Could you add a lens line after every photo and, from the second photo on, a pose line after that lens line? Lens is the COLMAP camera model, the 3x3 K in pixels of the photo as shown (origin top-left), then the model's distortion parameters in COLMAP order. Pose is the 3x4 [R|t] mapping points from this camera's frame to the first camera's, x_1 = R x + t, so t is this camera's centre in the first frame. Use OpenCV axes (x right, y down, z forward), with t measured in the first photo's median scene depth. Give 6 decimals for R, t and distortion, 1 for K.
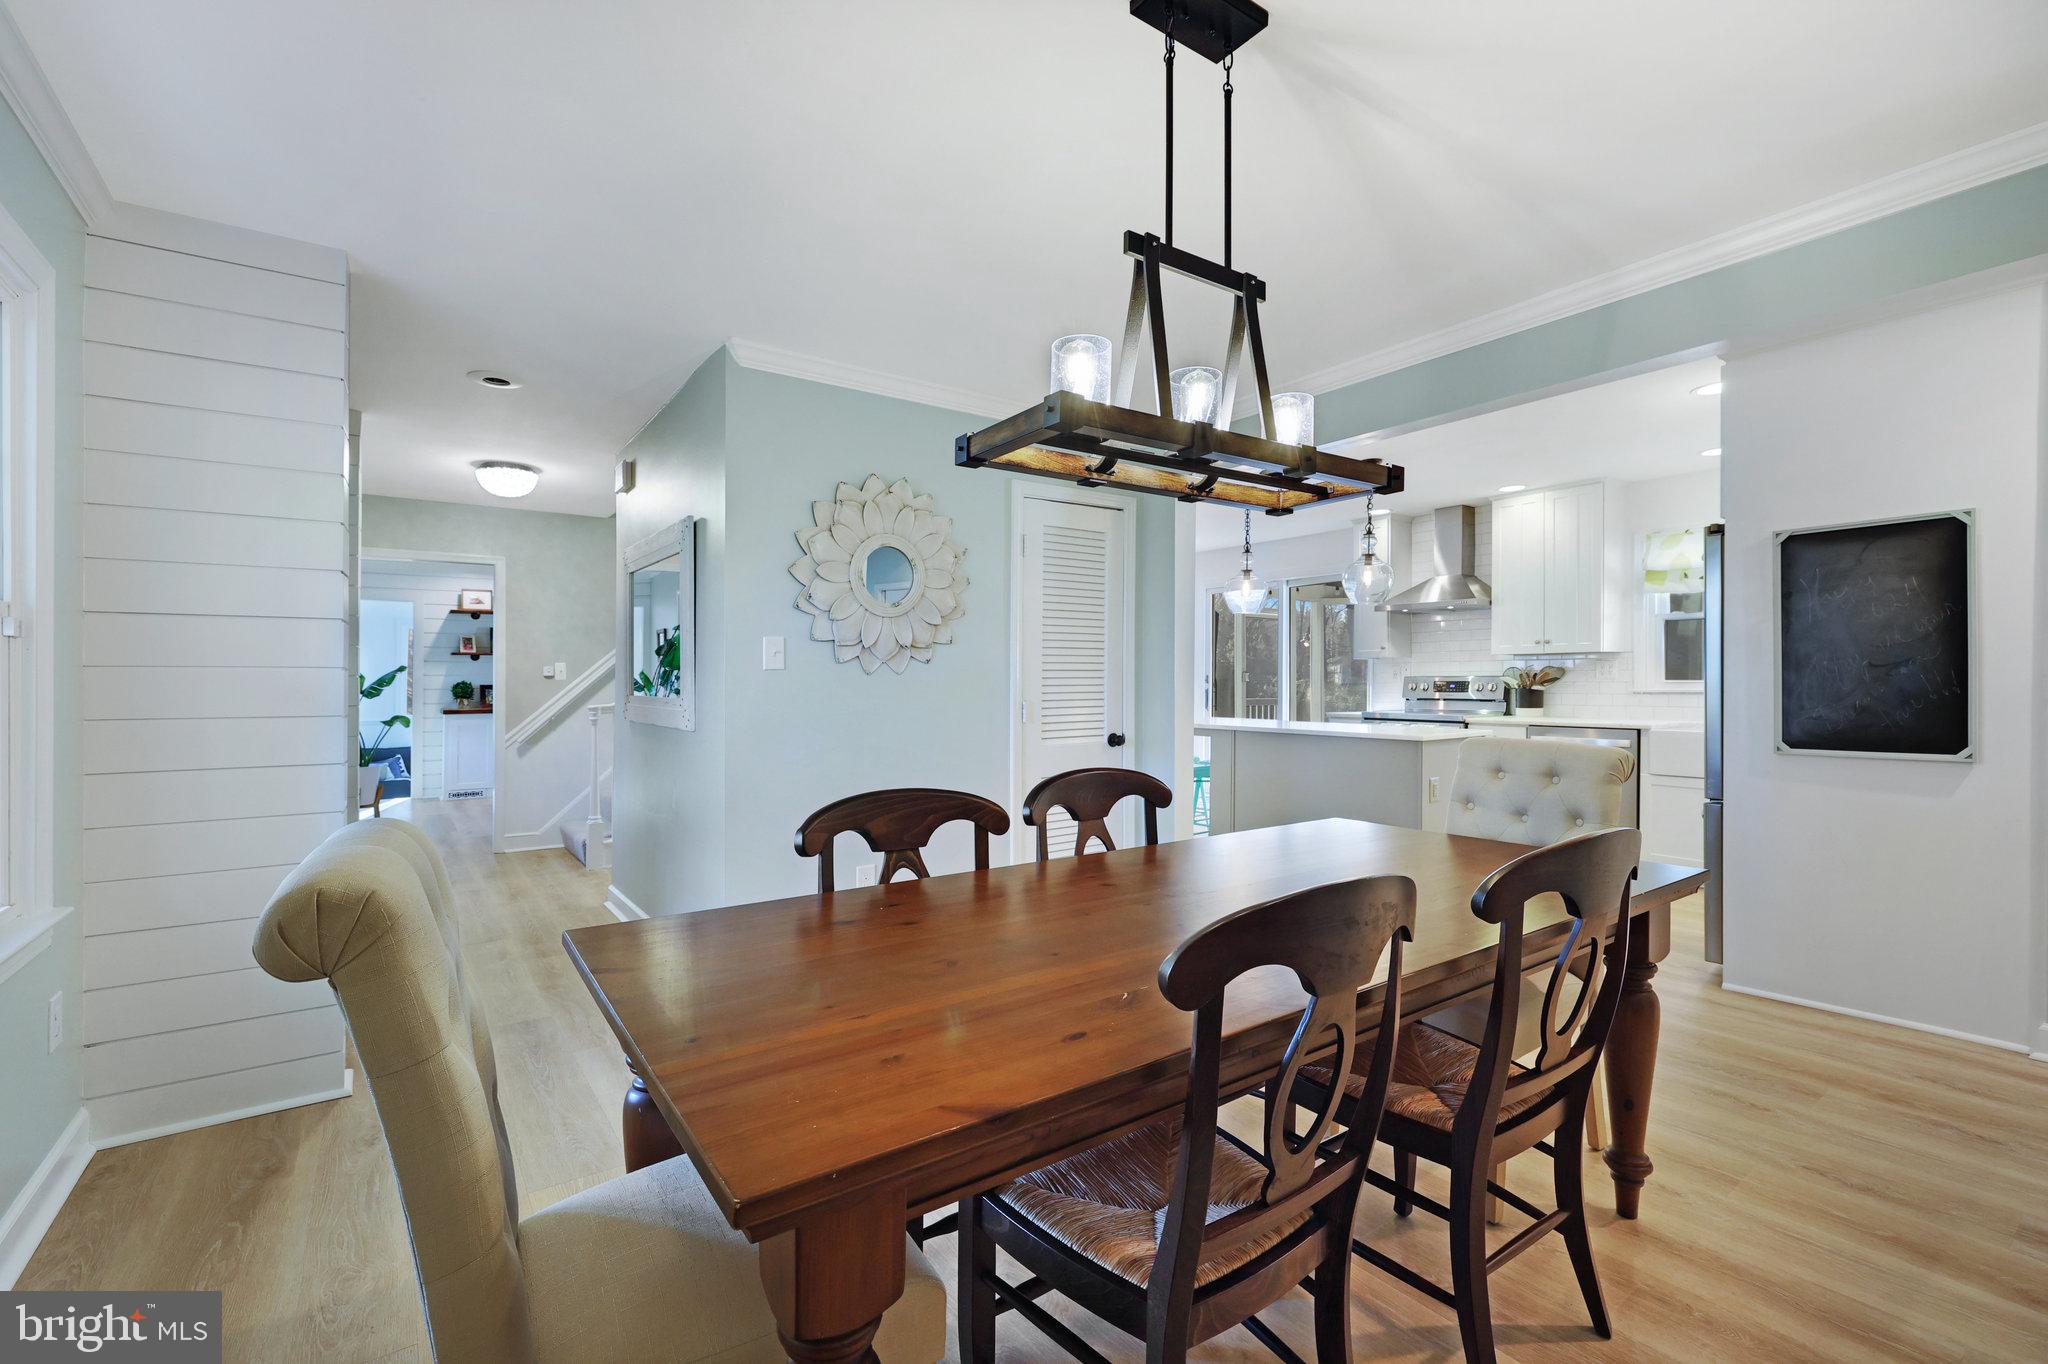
lens RADIAL K [[887.9, 0, 1017.4], [0, 887.9, 684.4], [0, 0, 1]] dist [0.000267, -0.000146]
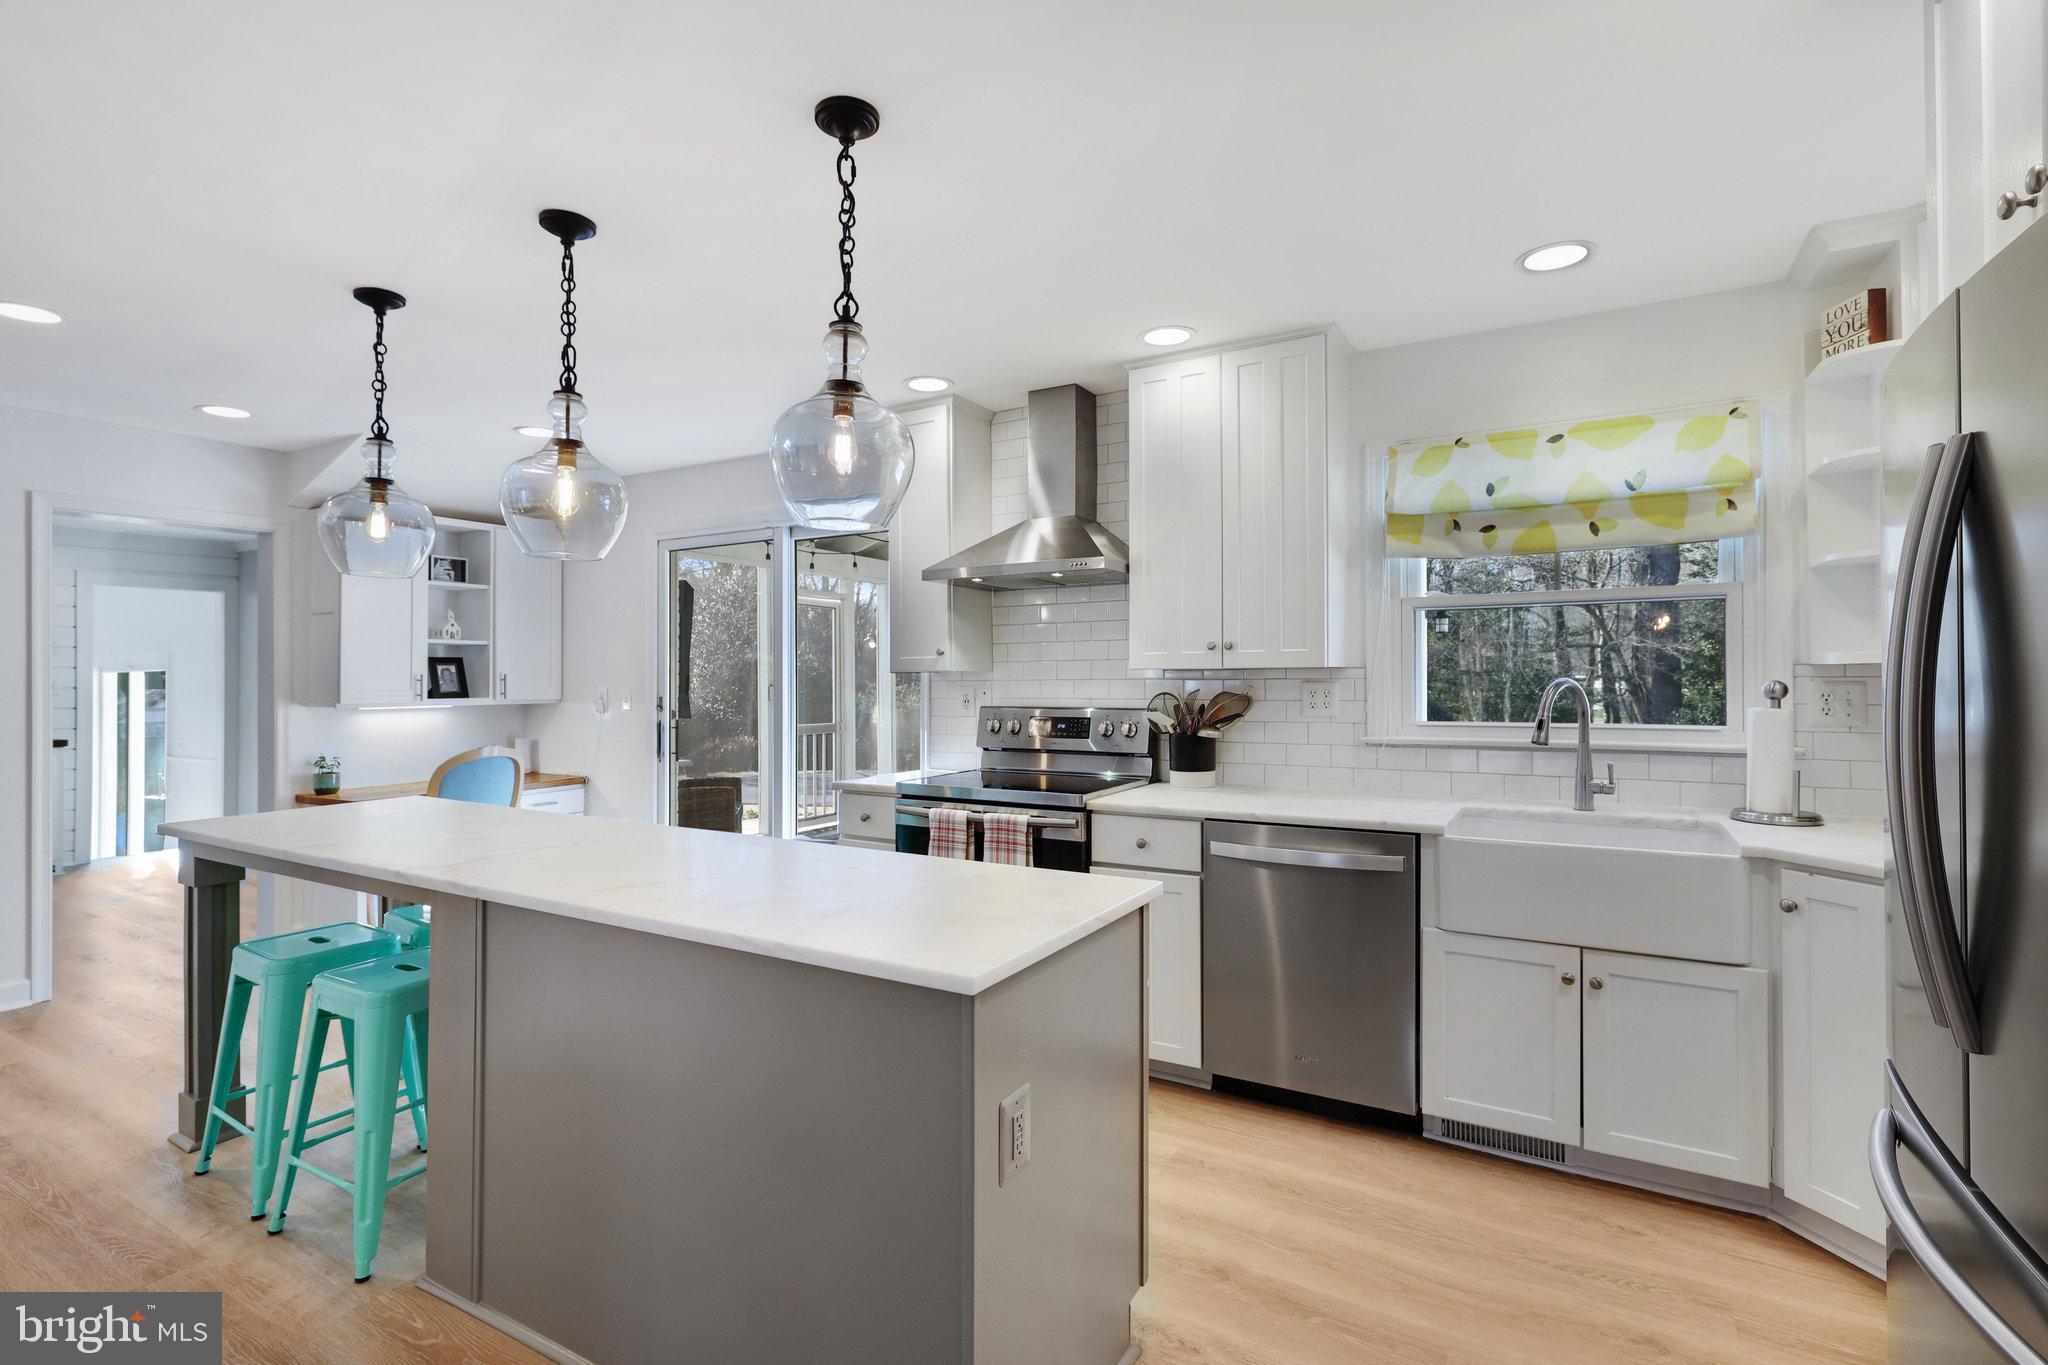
lens RADIAL K [[951.7, 0, 1023.3], [0, 951.7, 676.2], [0, 0, 1]] dist [-0.012790, -0.000176]
pose [[0.913664, 0.003670, 0.406453, 0.256800], [0.001049, 0.999935, -0.011386, -0.023291], [-0.406468, 0.010829, 0.913601, 0.527913]]
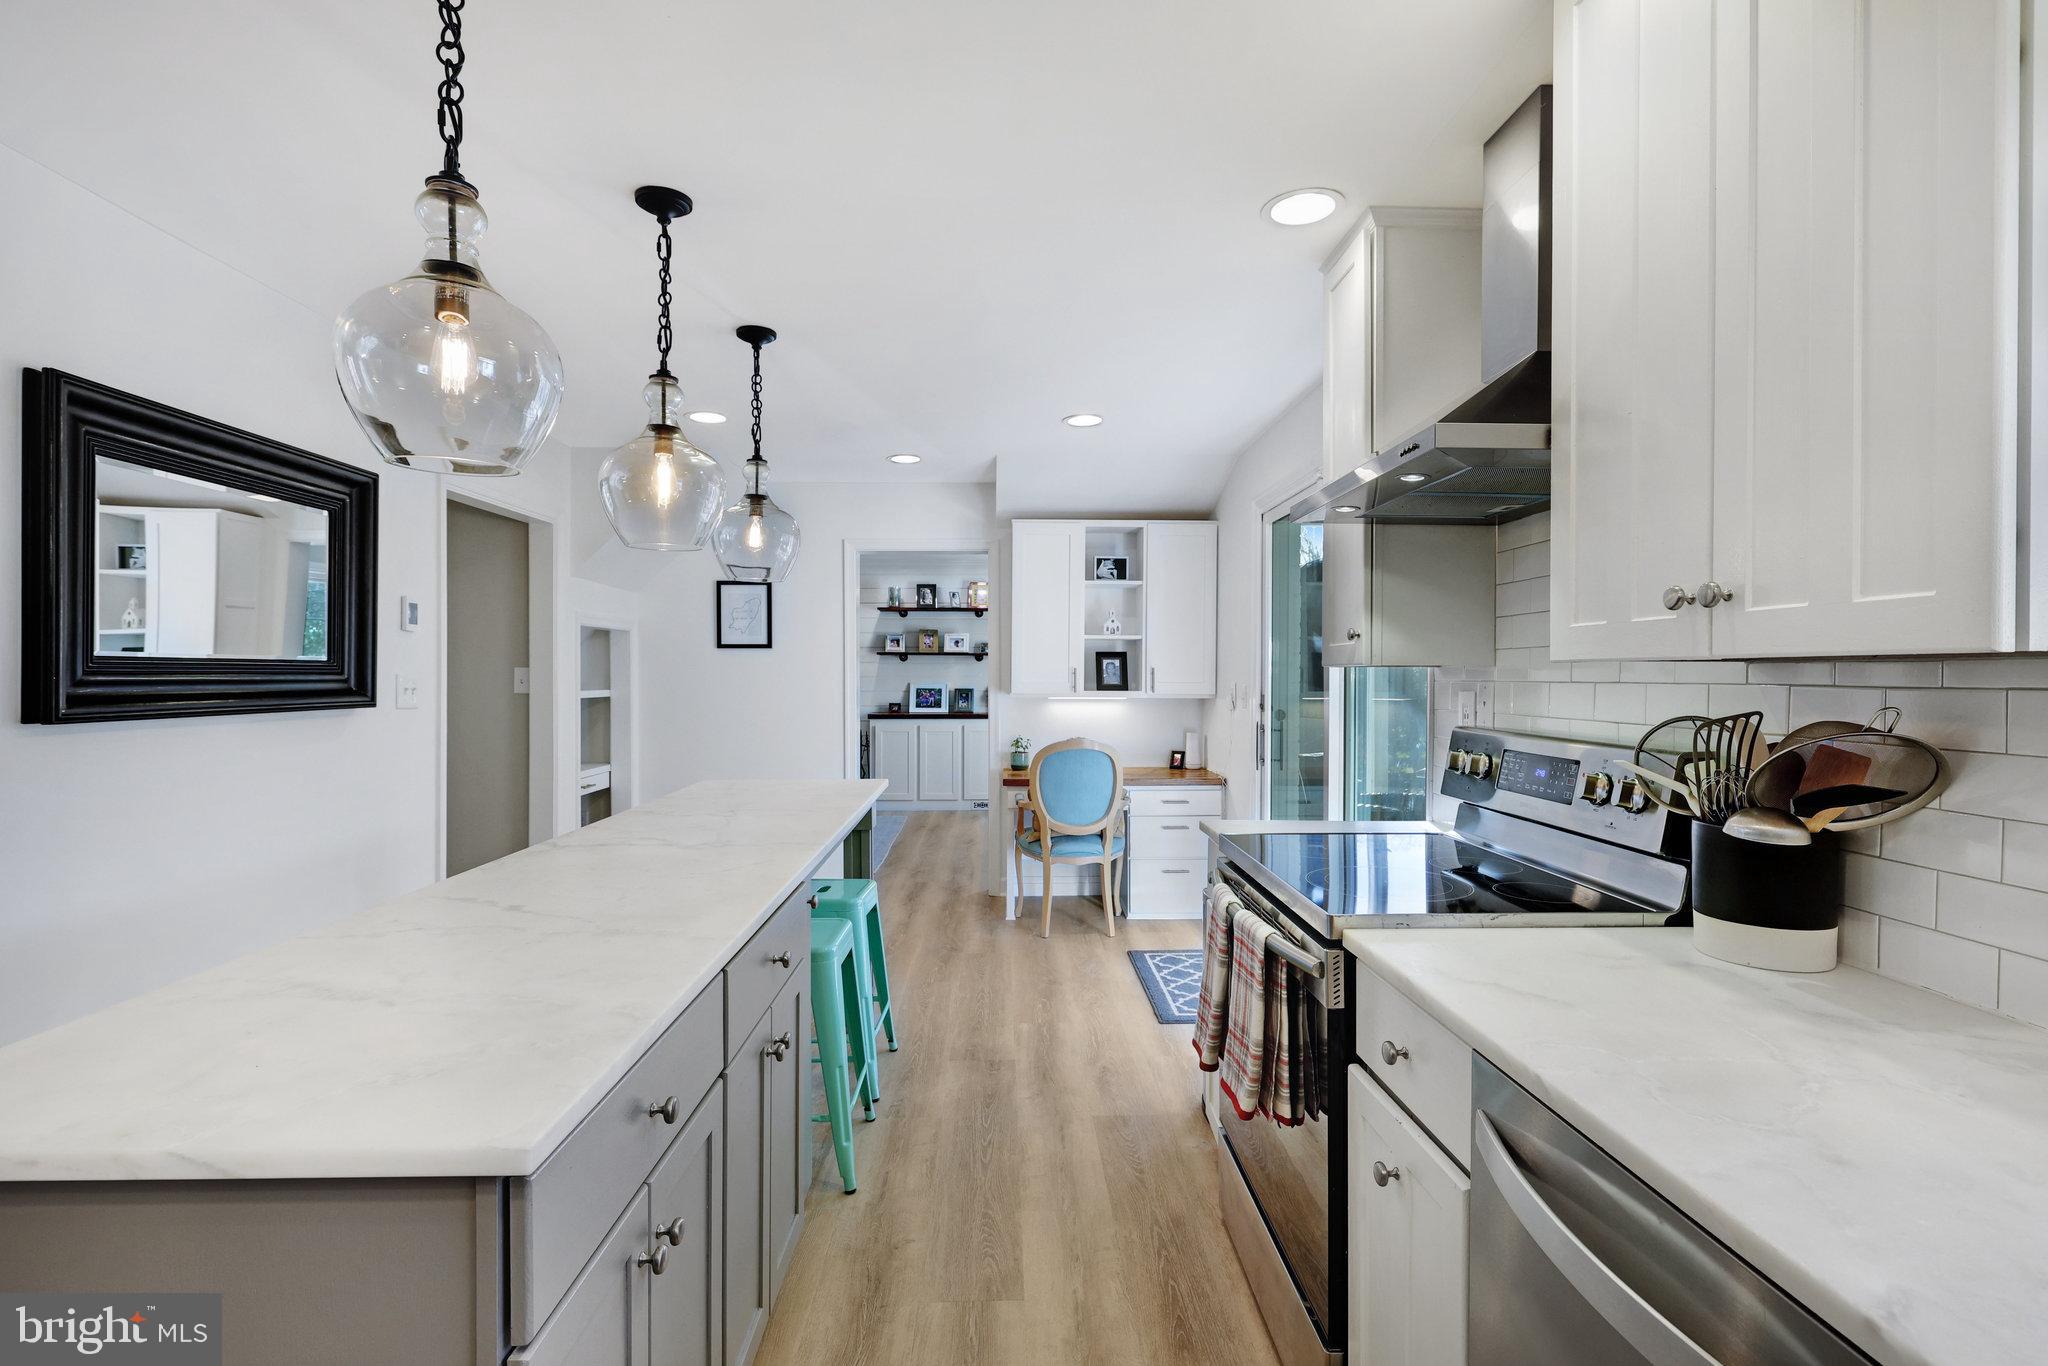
lens RADIAL K [[943.9, 0, 1024.0], [0, 943.9, 683.0], [0, 0, 1]] dist [-0.002973, -0.000291]
pose [[0.823833, 0.015835, -0.566612, 0.563925], [-0.012372, 0.999874, 0.009955, -0.028662], [0.566698, -0.001191, 0.823925, 0.724107]]
